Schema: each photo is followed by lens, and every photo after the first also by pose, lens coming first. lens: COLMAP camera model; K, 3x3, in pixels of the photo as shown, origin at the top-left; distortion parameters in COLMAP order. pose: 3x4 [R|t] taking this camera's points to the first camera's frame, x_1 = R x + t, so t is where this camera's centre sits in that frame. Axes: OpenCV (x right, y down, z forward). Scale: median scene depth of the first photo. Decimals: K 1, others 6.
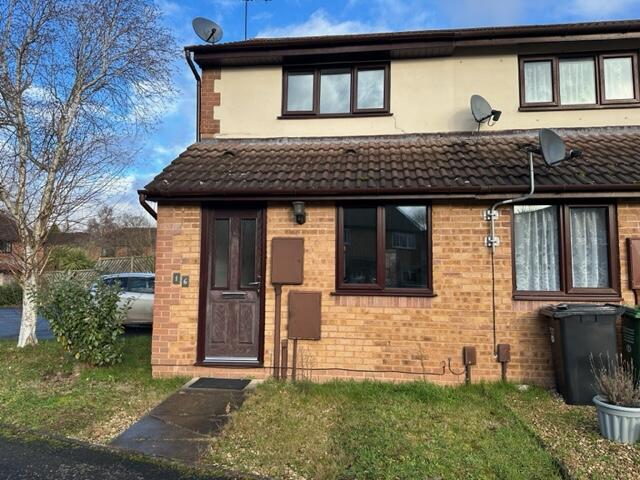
lens RADIAL K [[463.2, 0, 320.4], [0, 463.2, 236.3], [0, 0, 1]] dist [0.126564, -0.196452]
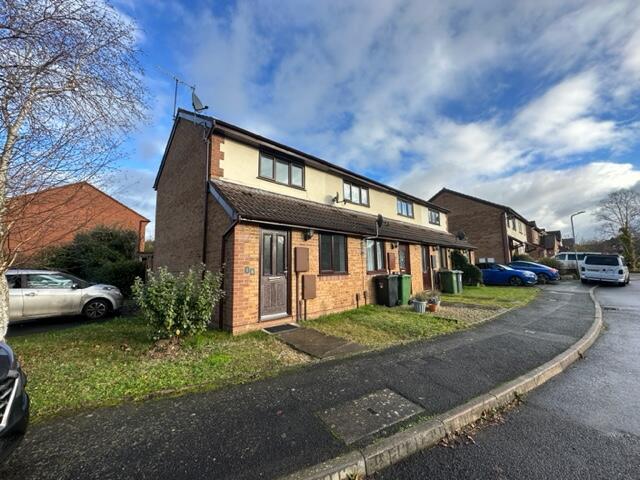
lens RADIAL K [[253.9, 0, 320.1], [0, 253.9, 239.0], [0, 0, 1]] dist [-0.000868, -0.000022]
pose [[0.630541, 0.066980, 0.773260, -0.850020], [-0.046163, 0.997742, -0.048781, 0.015778], [-0.774782, -0.004938, 0.632210, 0.271281]]
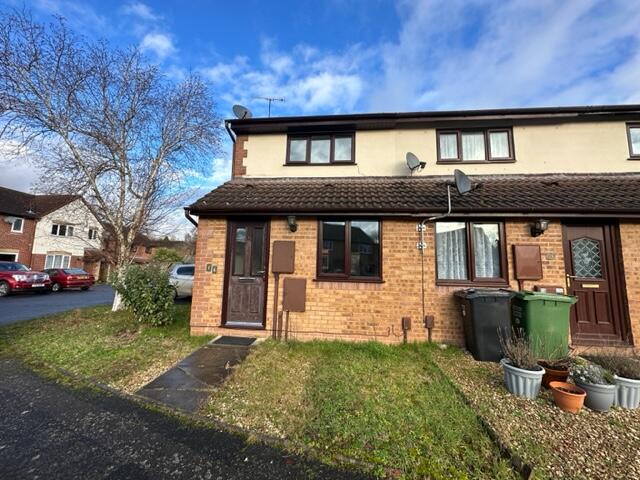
lens RADIAL K [[264.4, 0, 321.1], [0, 264.4, 234.9], [0, 0, 1]] dist [0.000584, 0.000025]
pose [[0.999790, 0.016457, 0.012174, 0.035328], [-0.015945, 0.999034, -0.040955, 0.015984], [-0.012836, 0.040752, 0.999087, 0.163321]]
